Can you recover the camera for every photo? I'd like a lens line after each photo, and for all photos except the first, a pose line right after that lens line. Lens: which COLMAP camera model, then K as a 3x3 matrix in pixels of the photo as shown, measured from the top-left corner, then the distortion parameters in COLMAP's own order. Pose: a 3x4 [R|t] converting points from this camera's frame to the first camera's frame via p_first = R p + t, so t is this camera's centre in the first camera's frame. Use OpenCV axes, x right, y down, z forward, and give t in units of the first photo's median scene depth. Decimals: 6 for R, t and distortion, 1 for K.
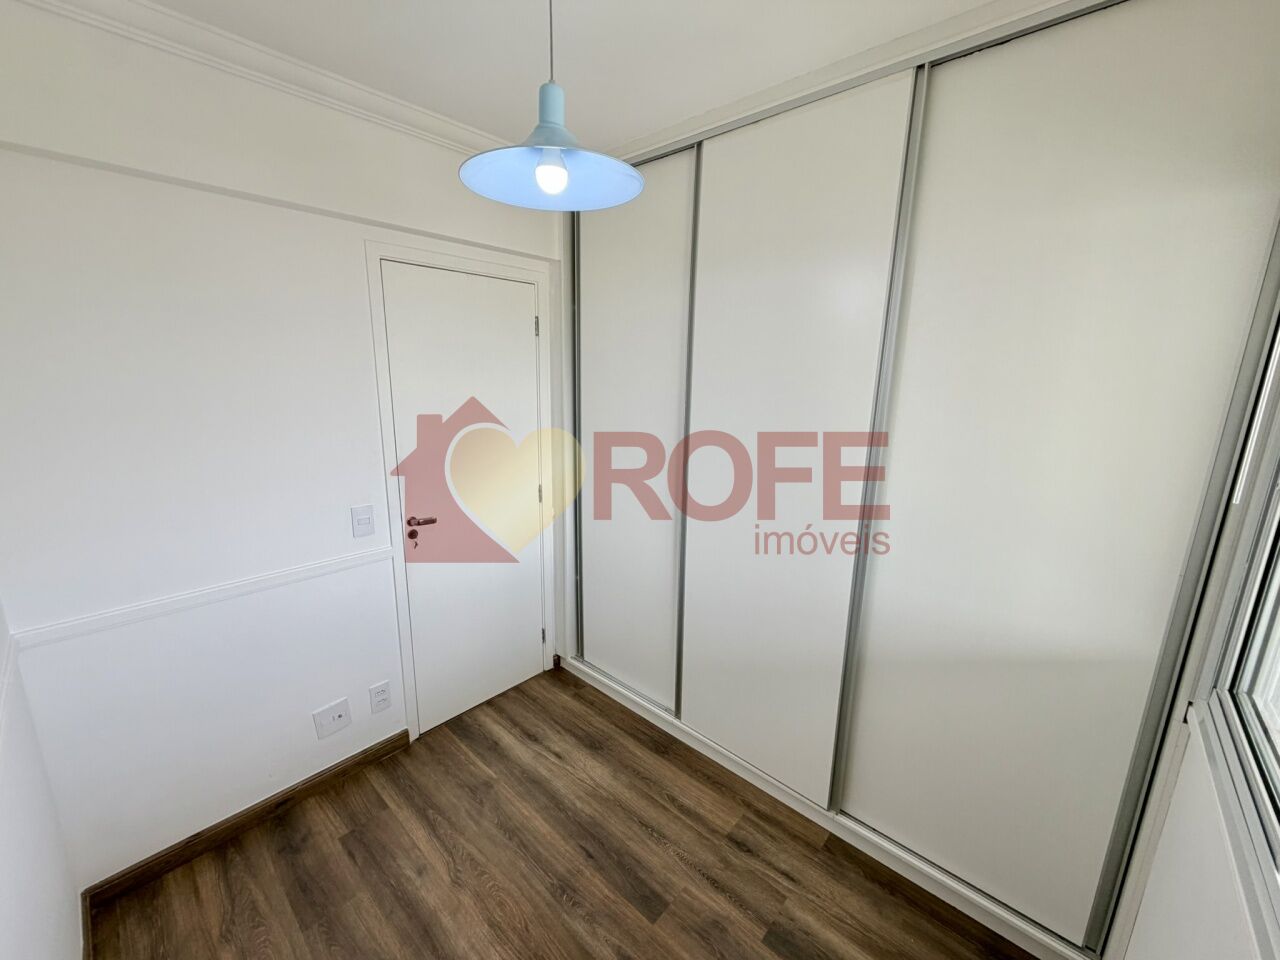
lens RADIAL K [[508.5, 0, 643.6], [0, 508.5, 478.3], [0, 0, 1]] dist [0.000225, 0.000021]
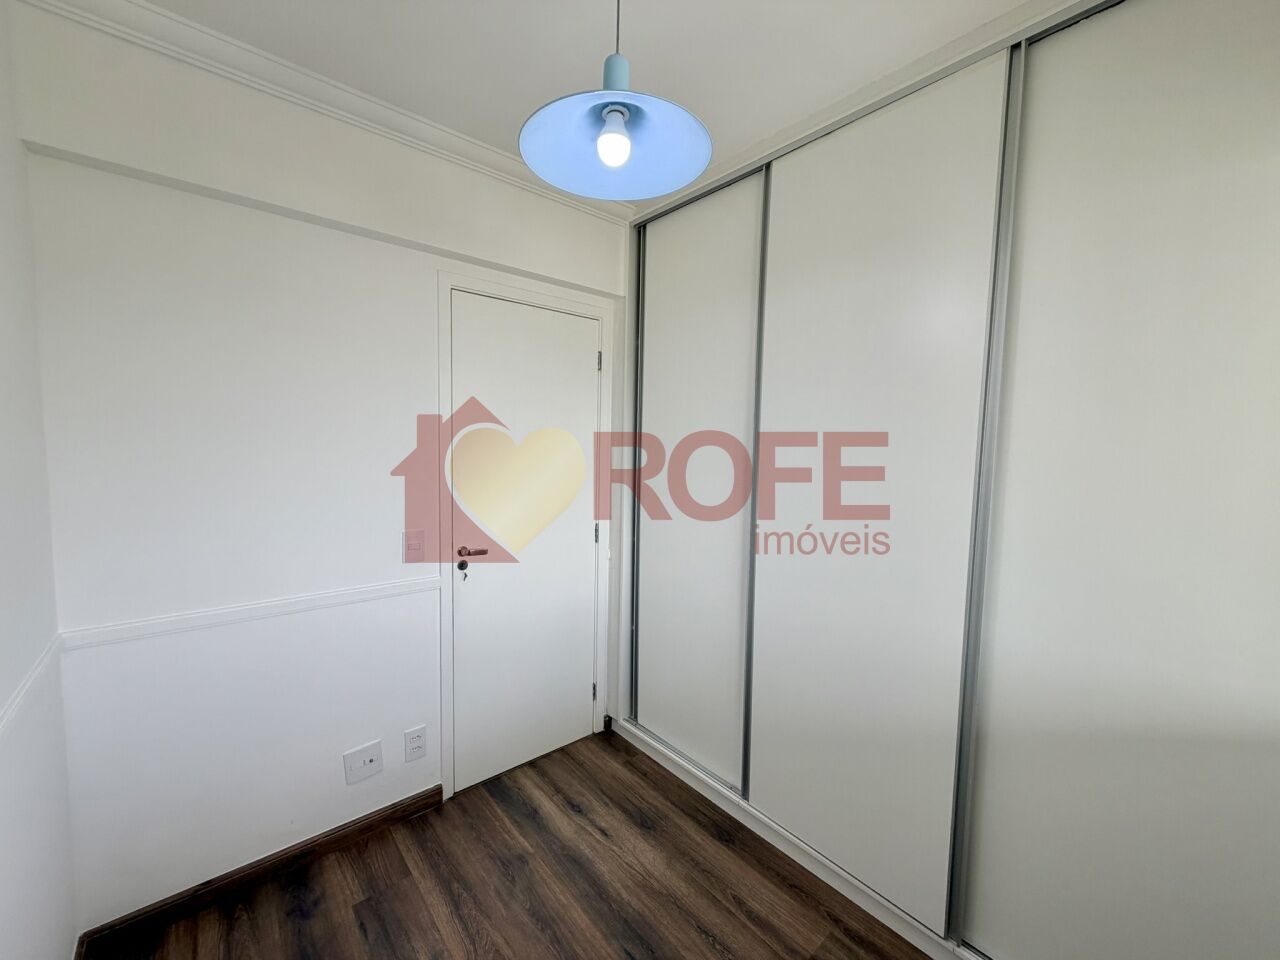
lens RADIAL K [[508.5, 0, 642.8], [0, 508.5, 481.0], [0, 0, 1]] dist [0.000225, 0.000021]
pose [[0.992279, 0.010113, -0.123613, -0.002493], [-0.027241, 0.990104, -0.137666, 0.079492], [0.120997, 0.139970, 0.982735, 0.085298]]
